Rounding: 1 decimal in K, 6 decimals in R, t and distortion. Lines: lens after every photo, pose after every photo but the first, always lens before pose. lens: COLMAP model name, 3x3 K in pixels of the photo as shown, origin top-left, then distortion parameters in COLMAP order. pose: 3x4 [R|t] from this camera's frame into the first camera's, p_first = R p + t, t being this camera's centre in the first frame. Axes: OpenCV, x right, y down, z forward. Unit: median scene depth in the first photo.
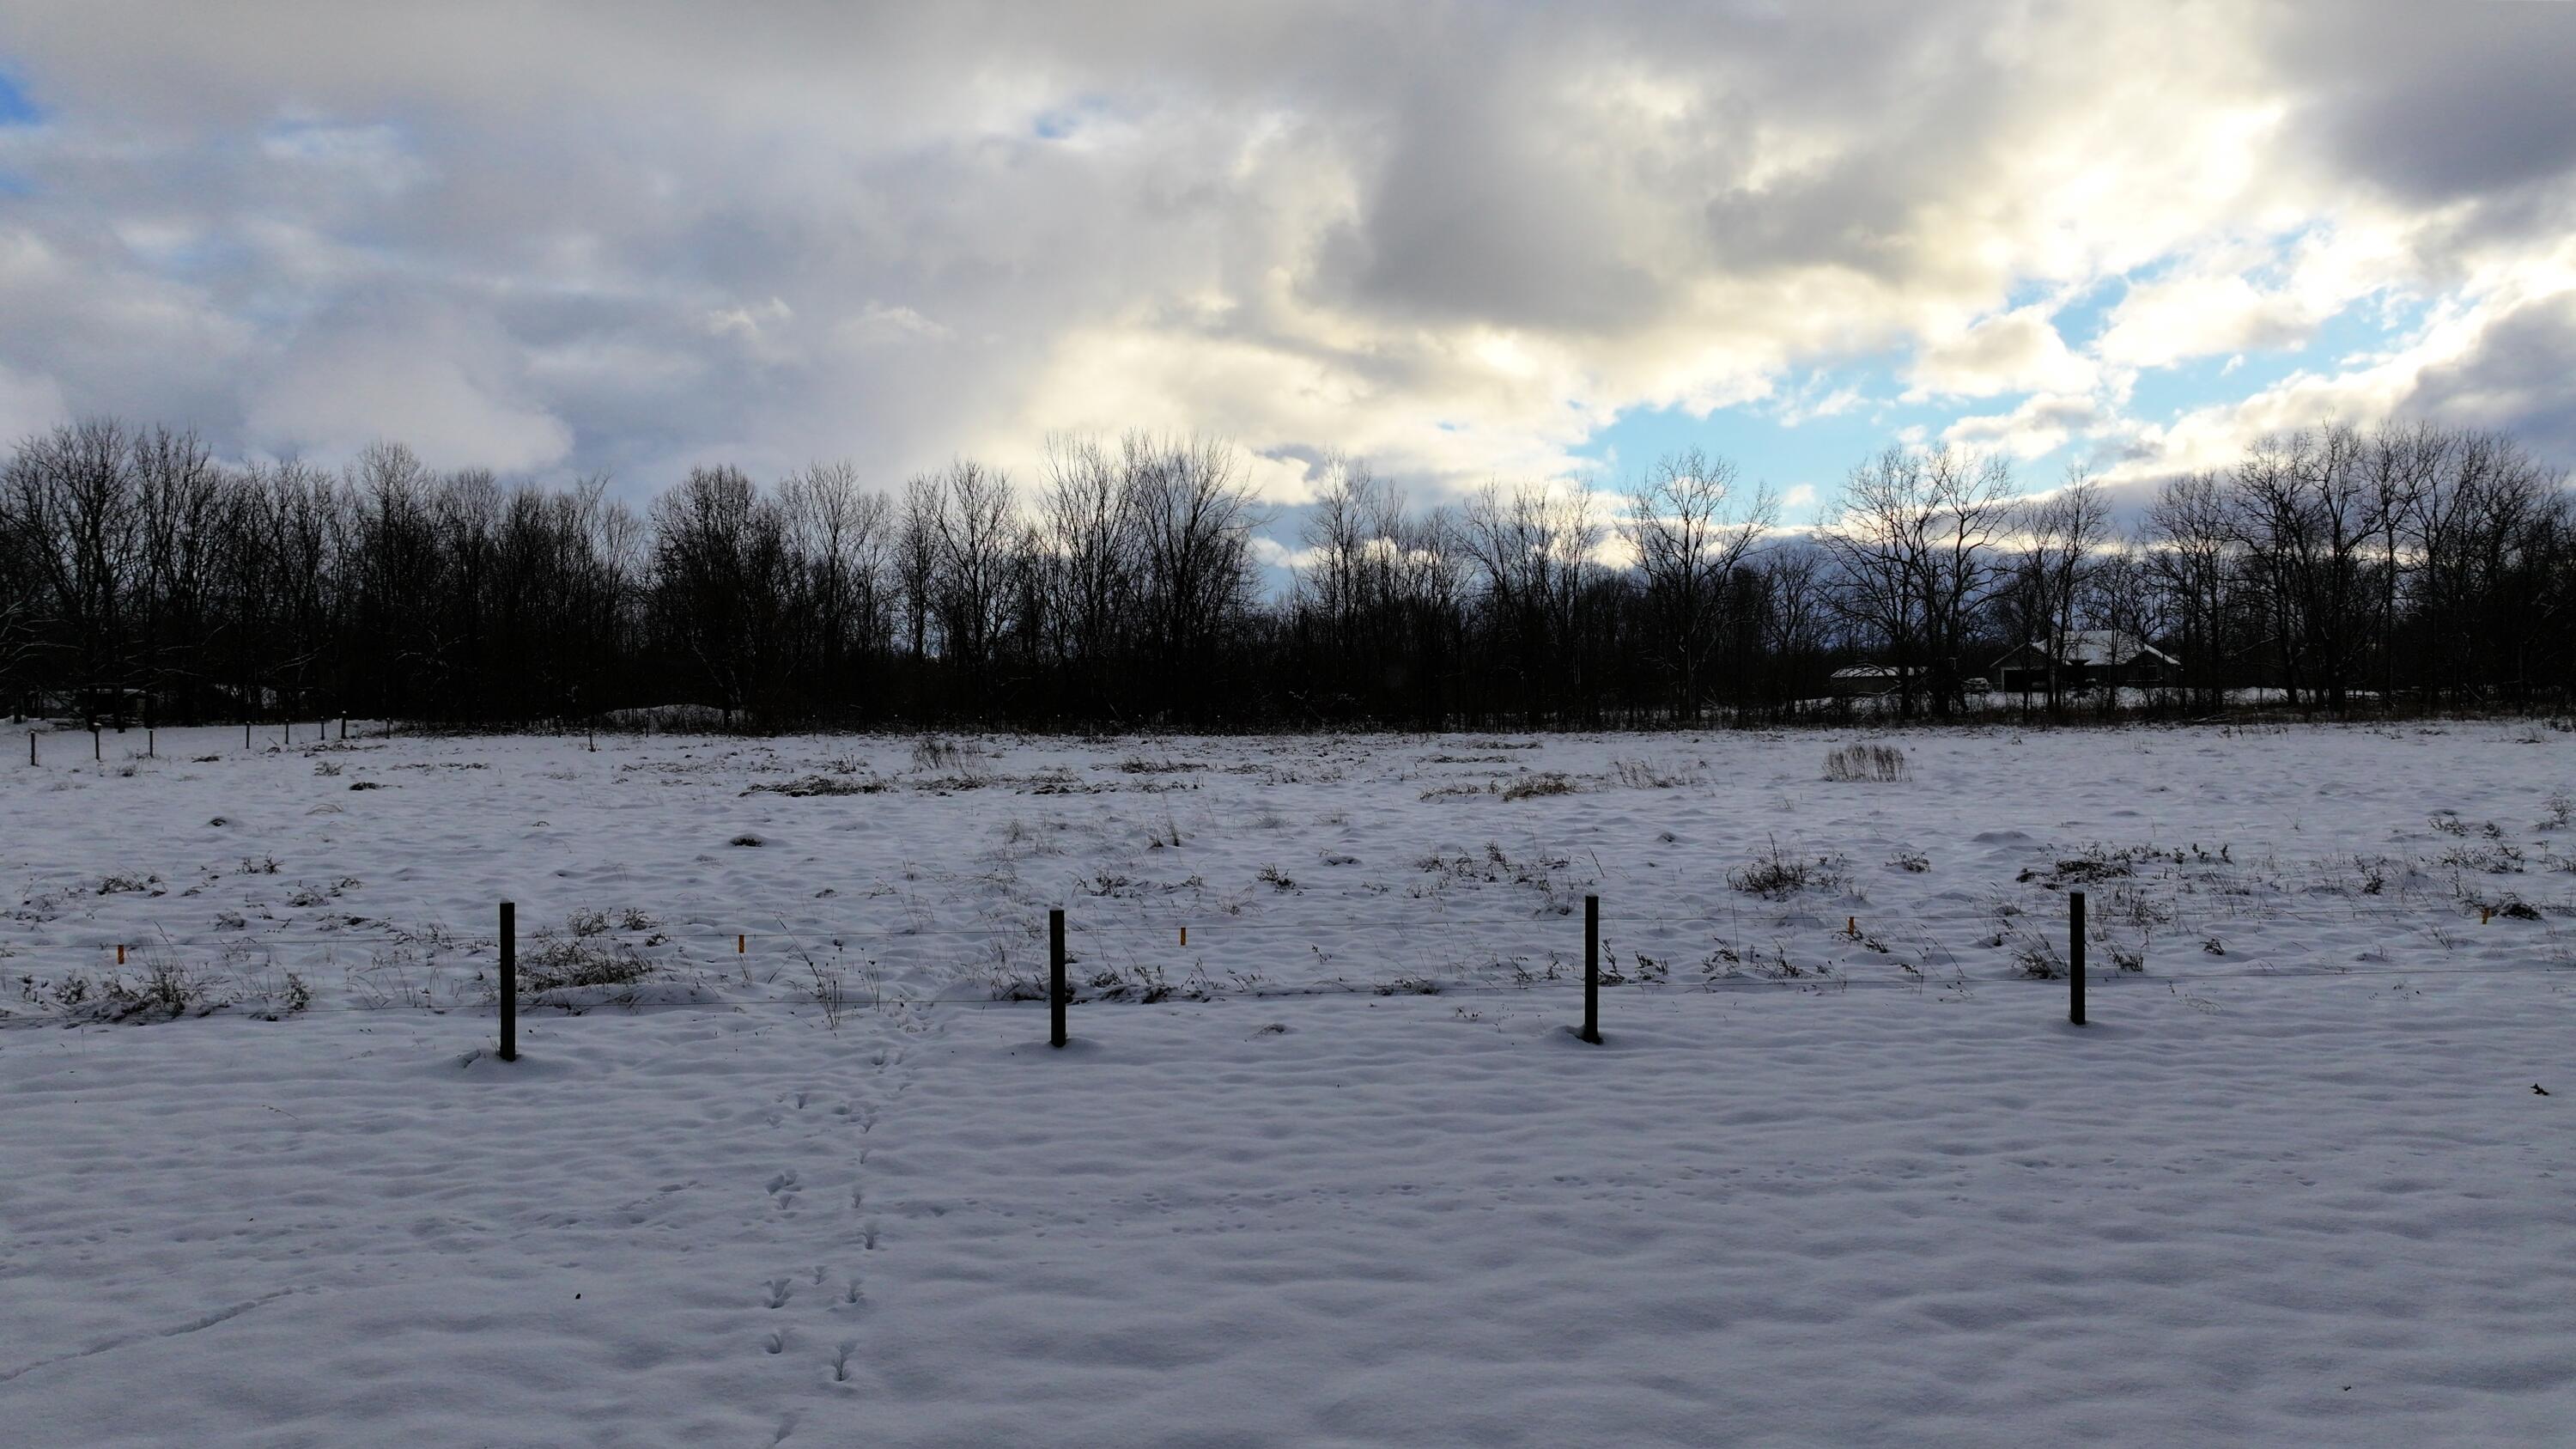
lens RADIAL K [[1816.4, 0, 1292.7], [0, 1816.4, 721.7], [0, 0, 1]] dist [0.005170, 0.005244]
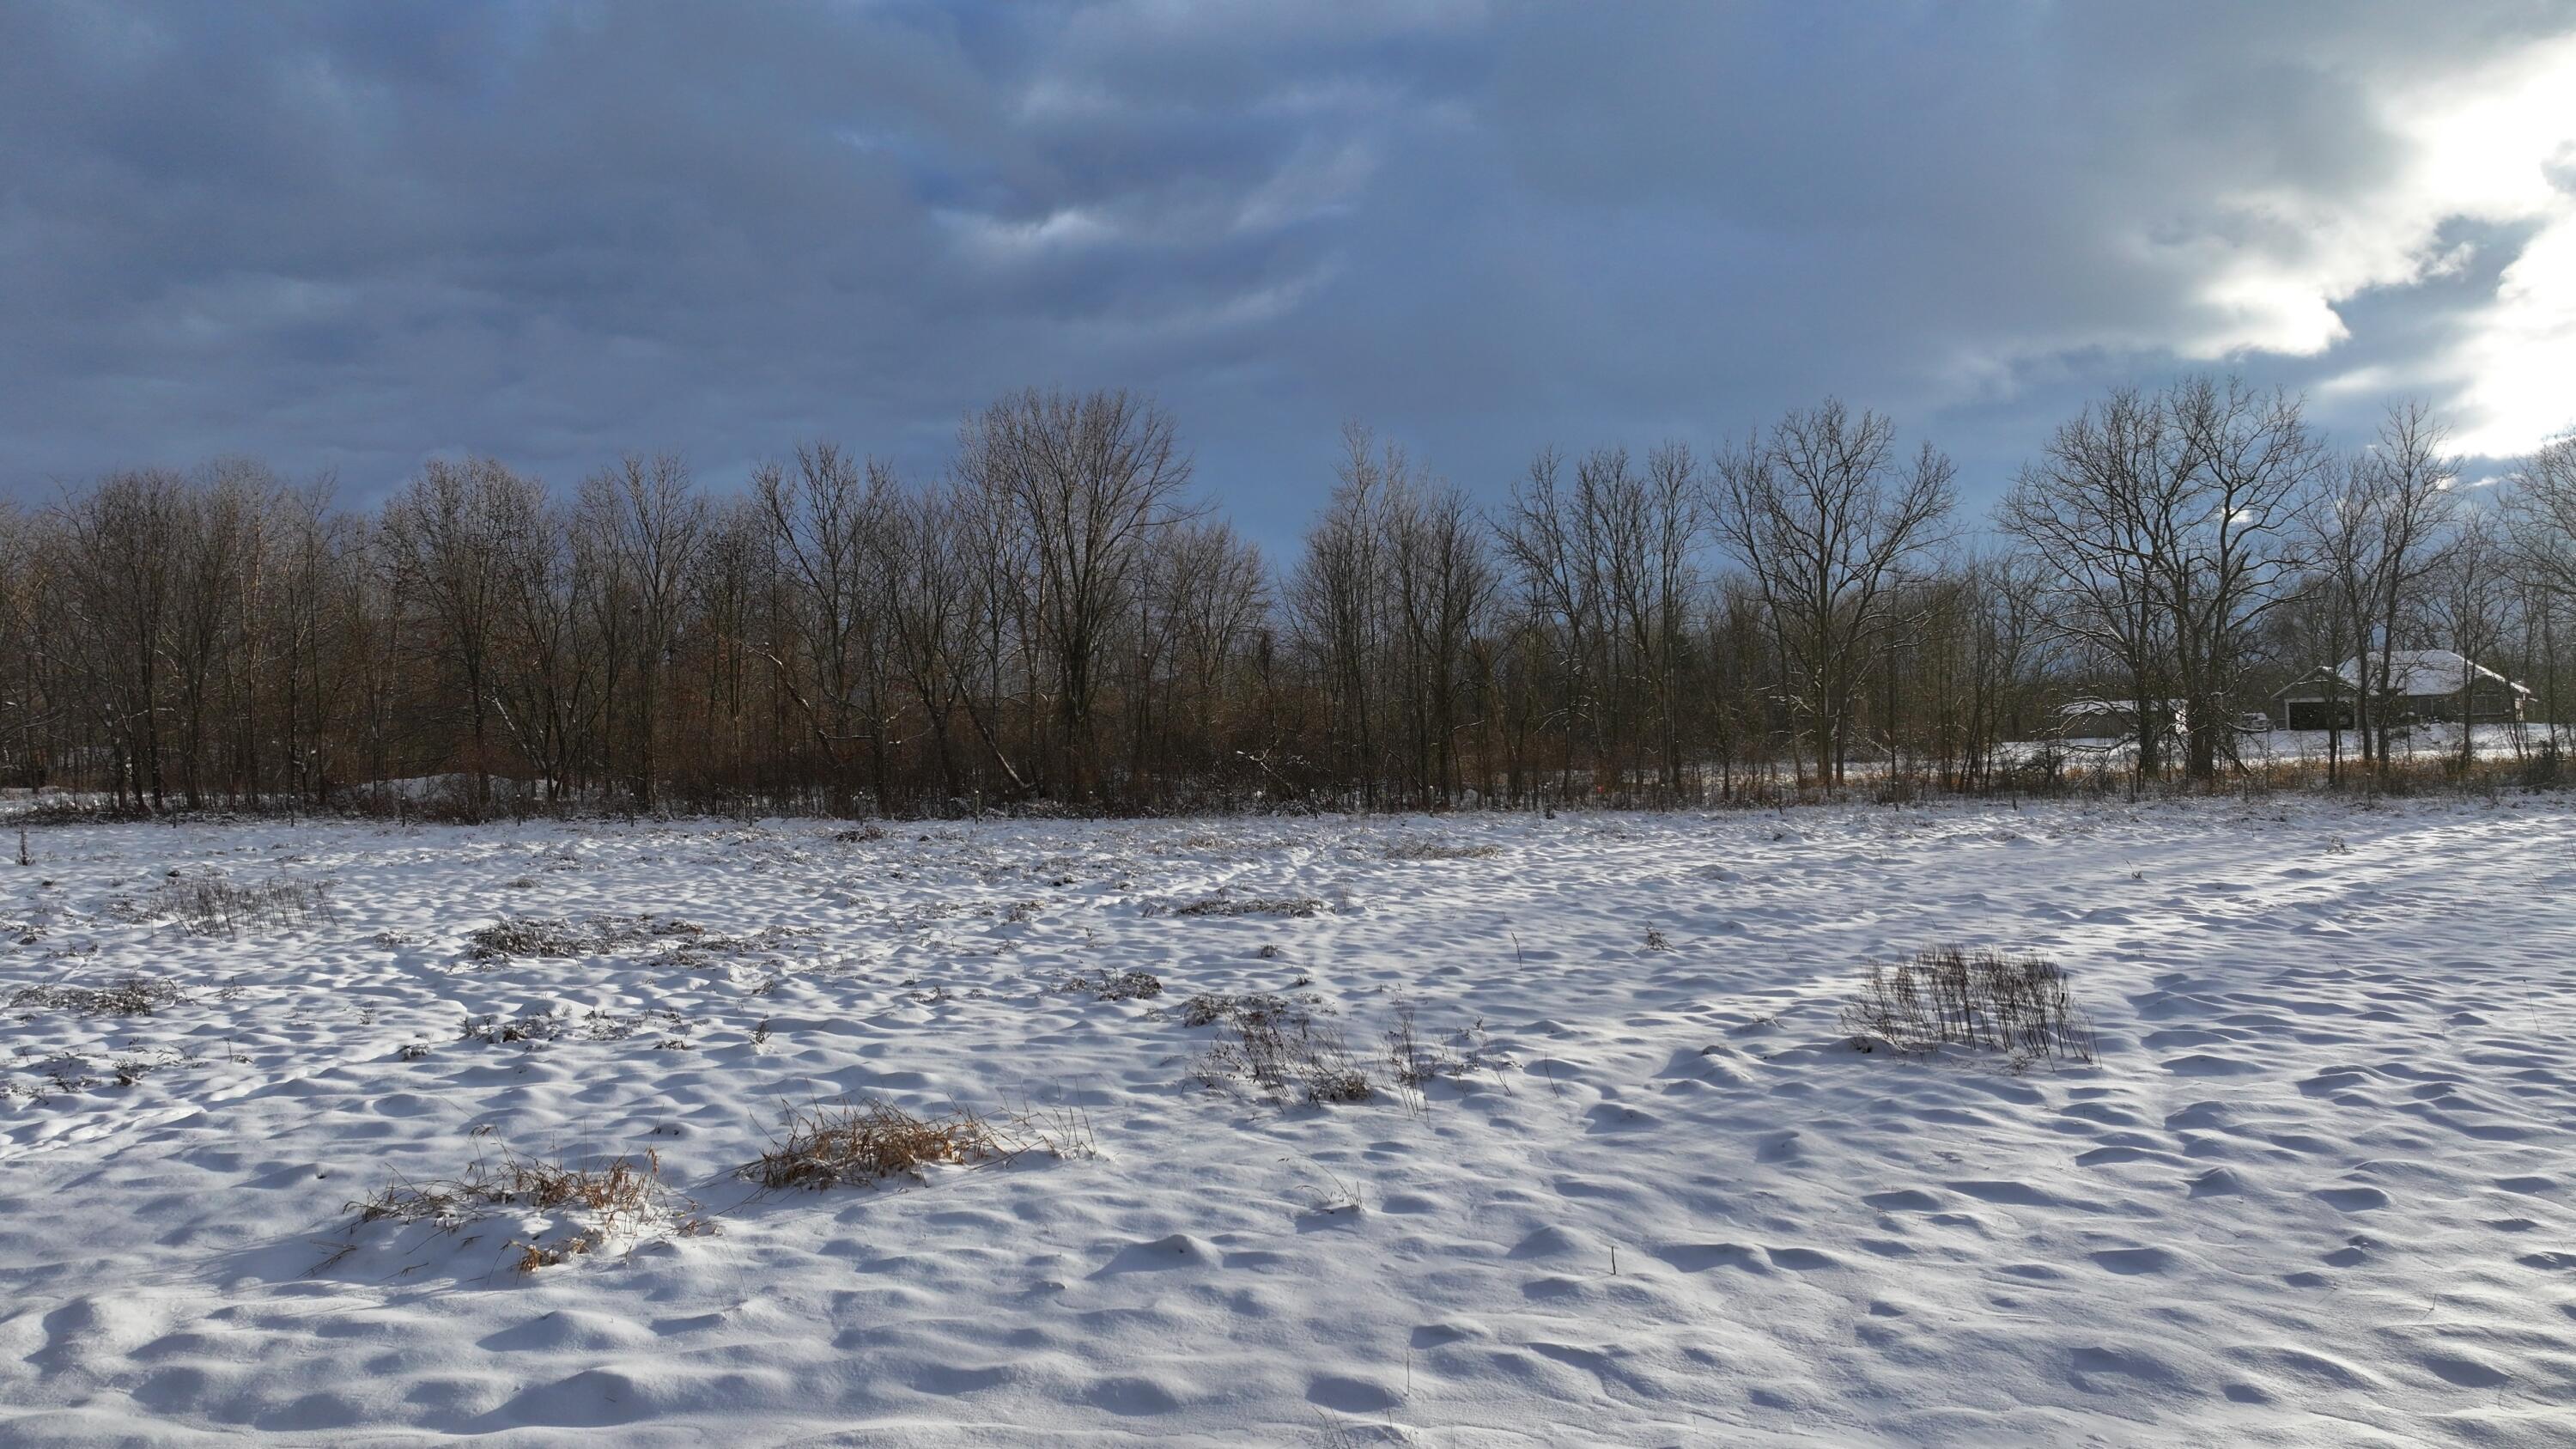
lens RADIAL K [[1803.7, 0, 1290.6], [0, 1803.7, 752.6], [0, 0, 1]] dist [0.005902, 0.002923]
pose [[0.991837, -0.011042, -0.127030, 0.095656], [0.010688, 0.999937, -0.003470, -0.012597], [0.127060, 0.002084, 0.991893, 0.260541]]
